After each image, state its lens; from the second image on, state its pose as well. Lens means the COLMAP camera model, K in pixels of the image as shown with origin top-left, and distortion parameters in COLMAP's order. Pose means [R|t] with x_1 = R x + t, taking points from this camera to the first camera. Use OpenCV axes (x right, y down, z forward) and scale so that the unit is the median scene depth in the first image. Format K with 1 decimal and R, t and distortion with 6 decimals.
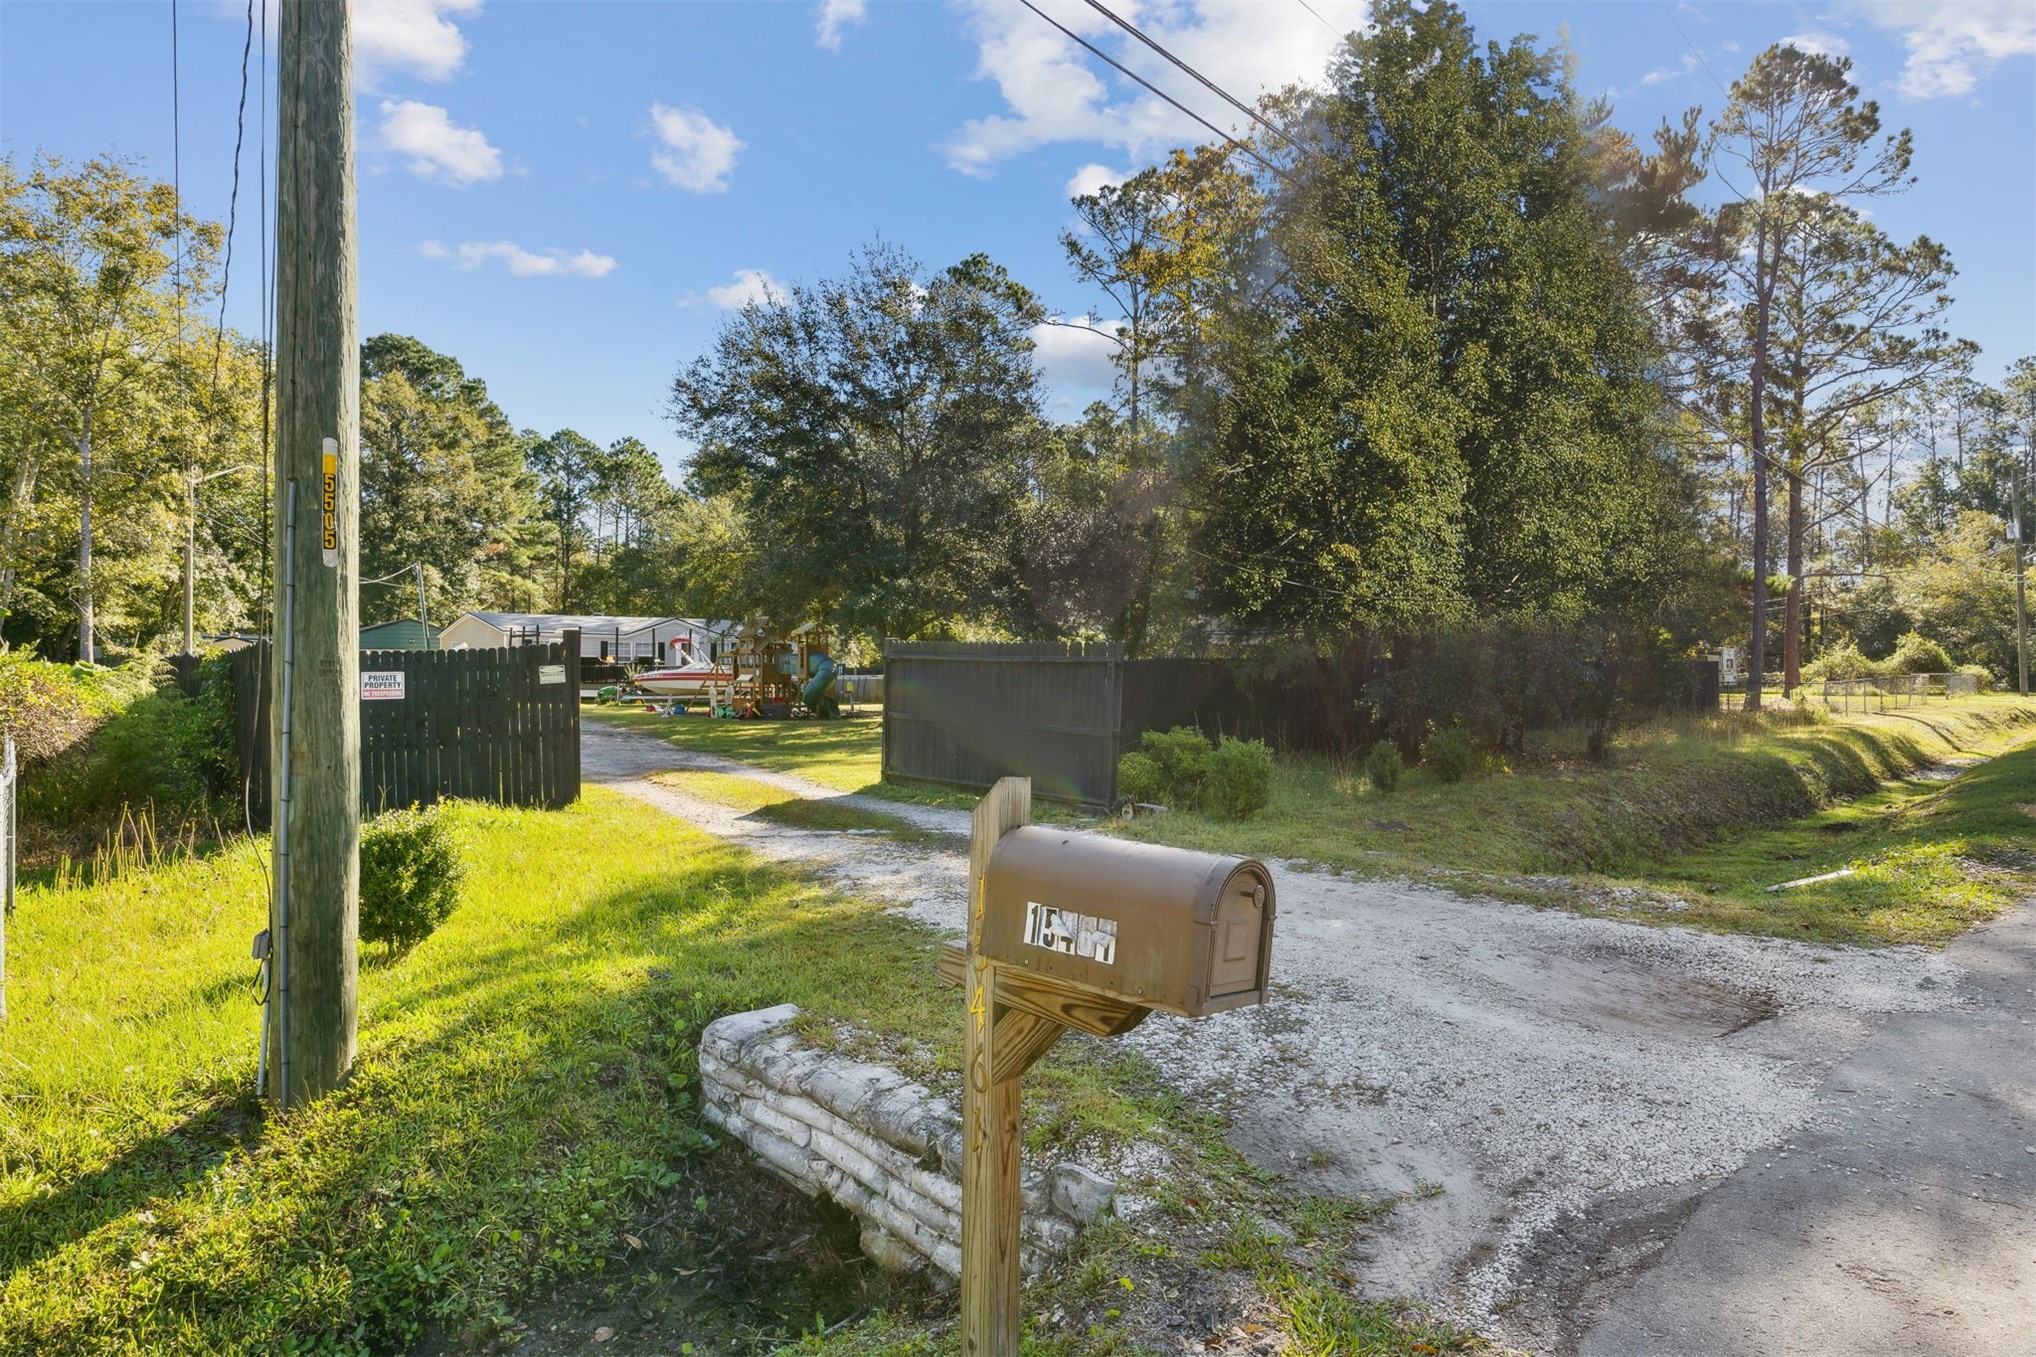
lens RADIAL K [[1034.6, 0, 1018.0], [0, 1034.6, 678.5], [0, 0, 1]] dist [0.000372, 0.000158]
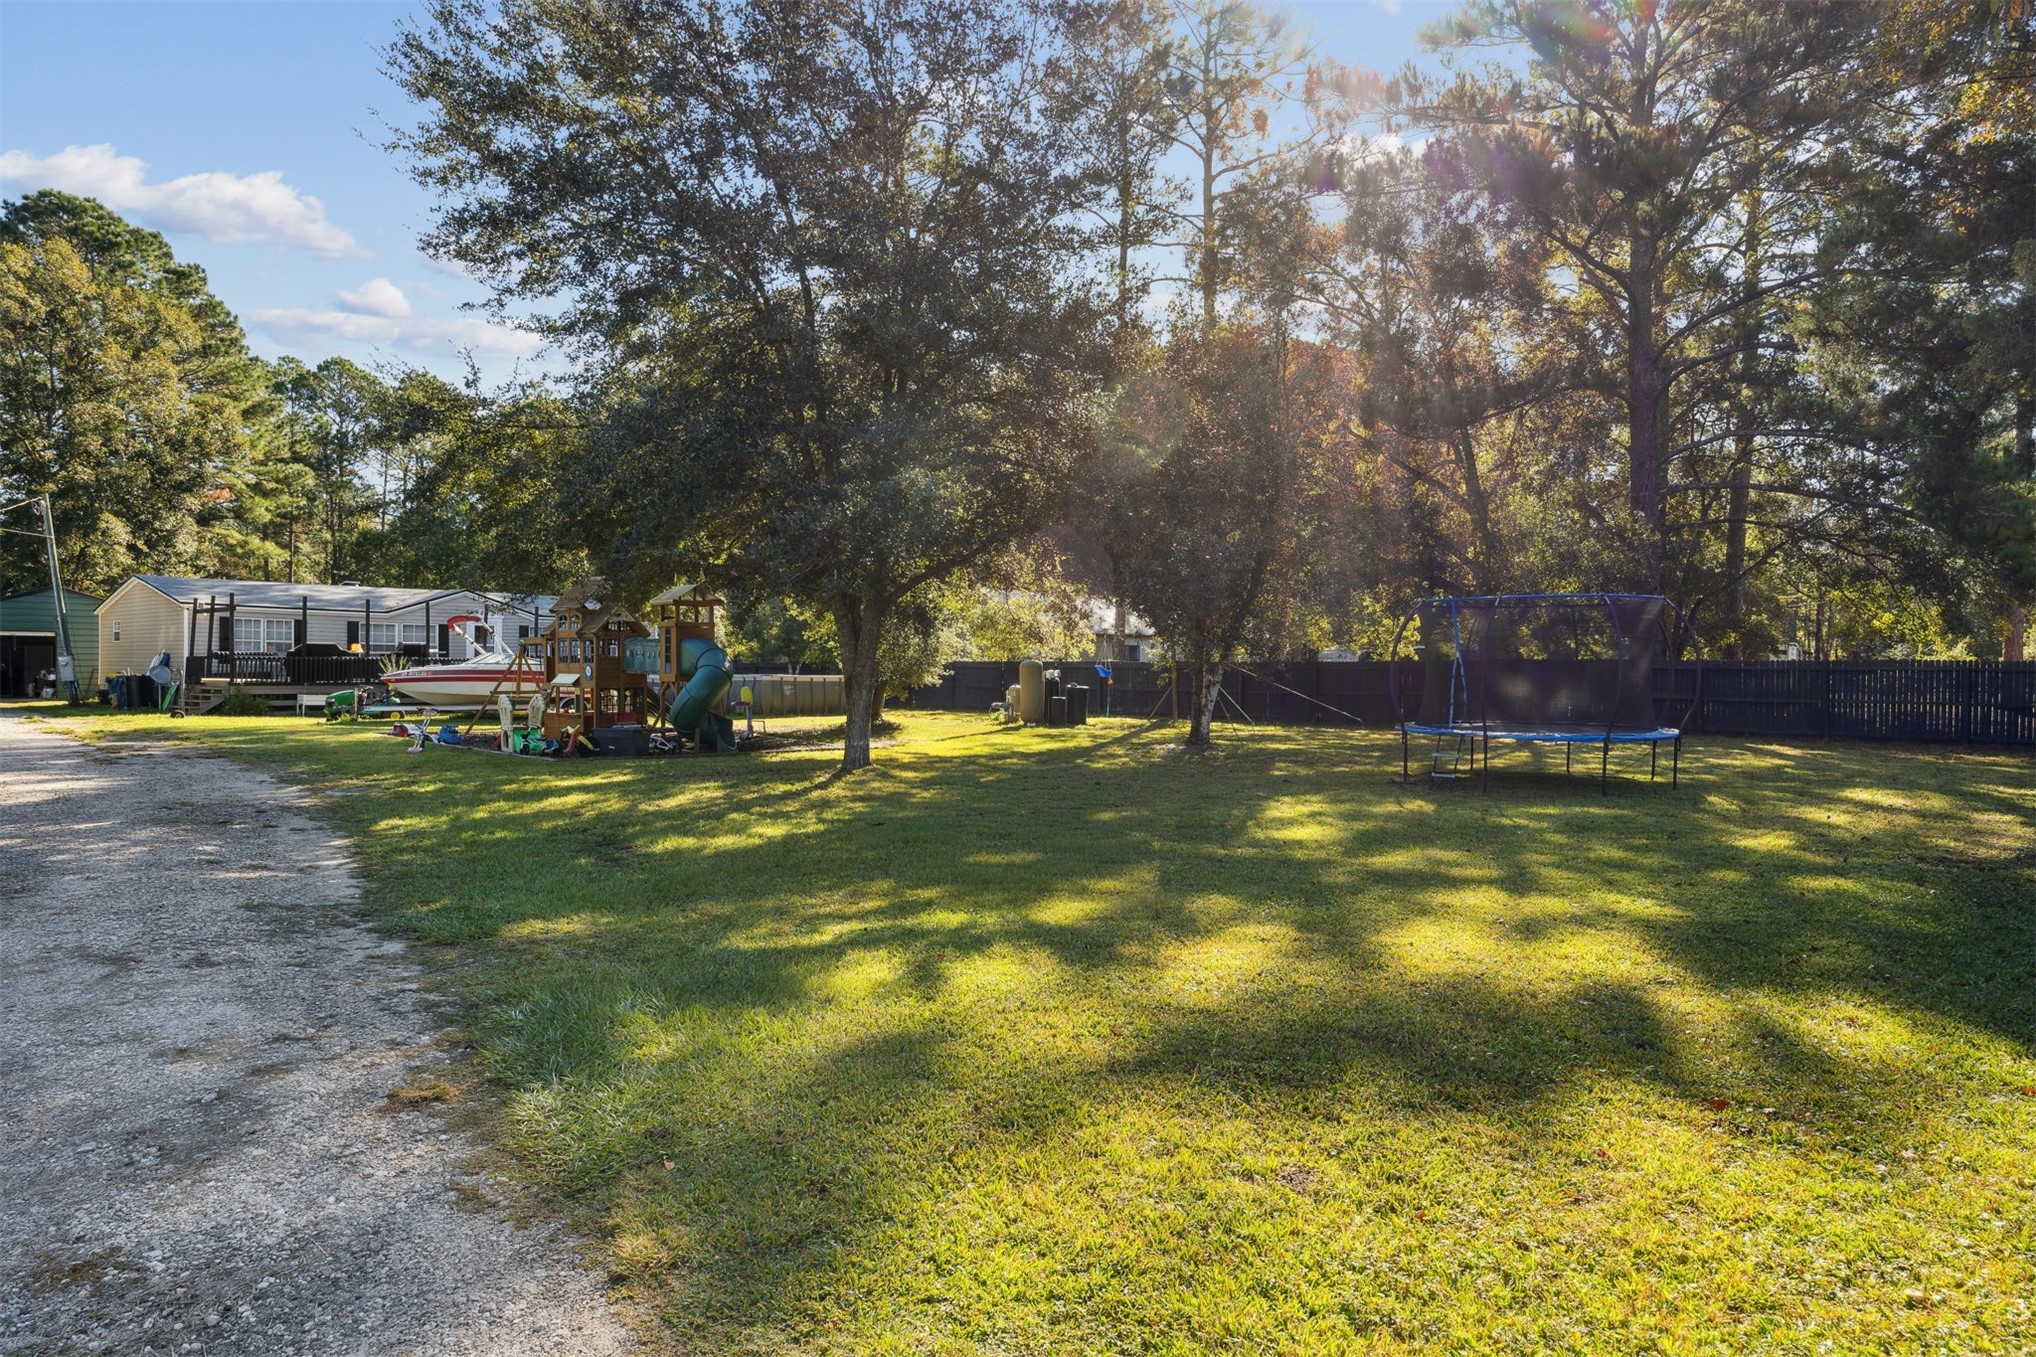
lens RADIAL K [[999.6, 0, 957.8], [0, 999.6, 677.5], [0, 0, 1]] dist [0.002190, -0.000824]
pose [[0.994360, 0.003008, 0.106013, -0.063543], [-0.003547, 0.999982, 0.004890, -0.003258], [-0.105996, -0.005238, 0.994353, 0.255047]]
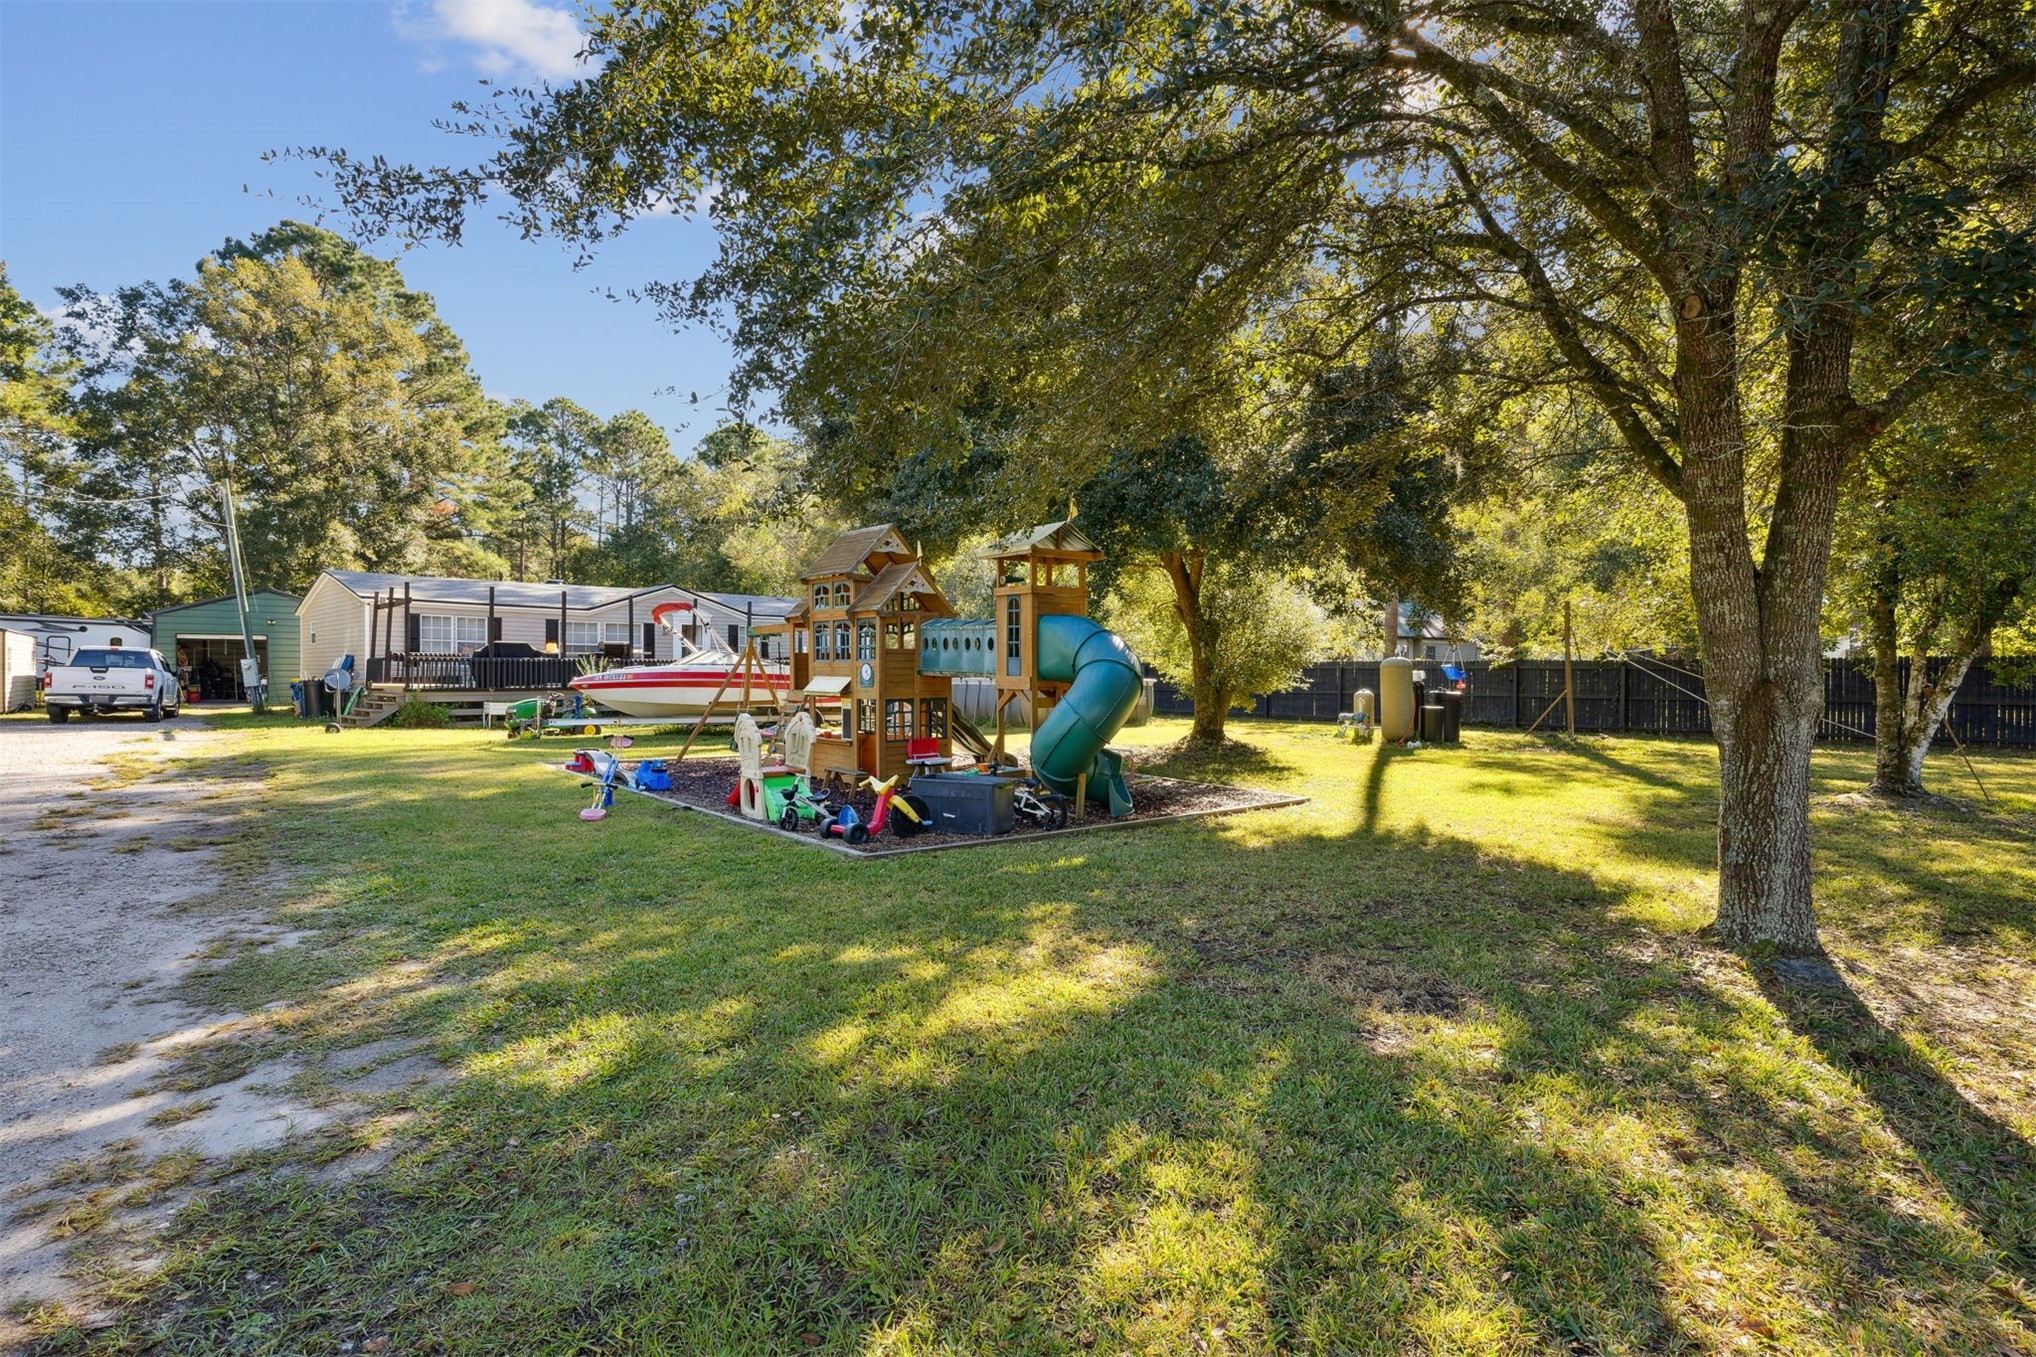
lens RADIAL K [[758.7, 0, 966.2], [0, 758.7, 675.1], [0, 0, 1]] dist [-0.000482, -0.000047]
pose [[0.999723, -0.000053, 0.023555, -0.138025], [0.000043, 1.000000, 0.000417, -0.002822], [-0.023555, -0.000416, 0.999722, 0.452004]]
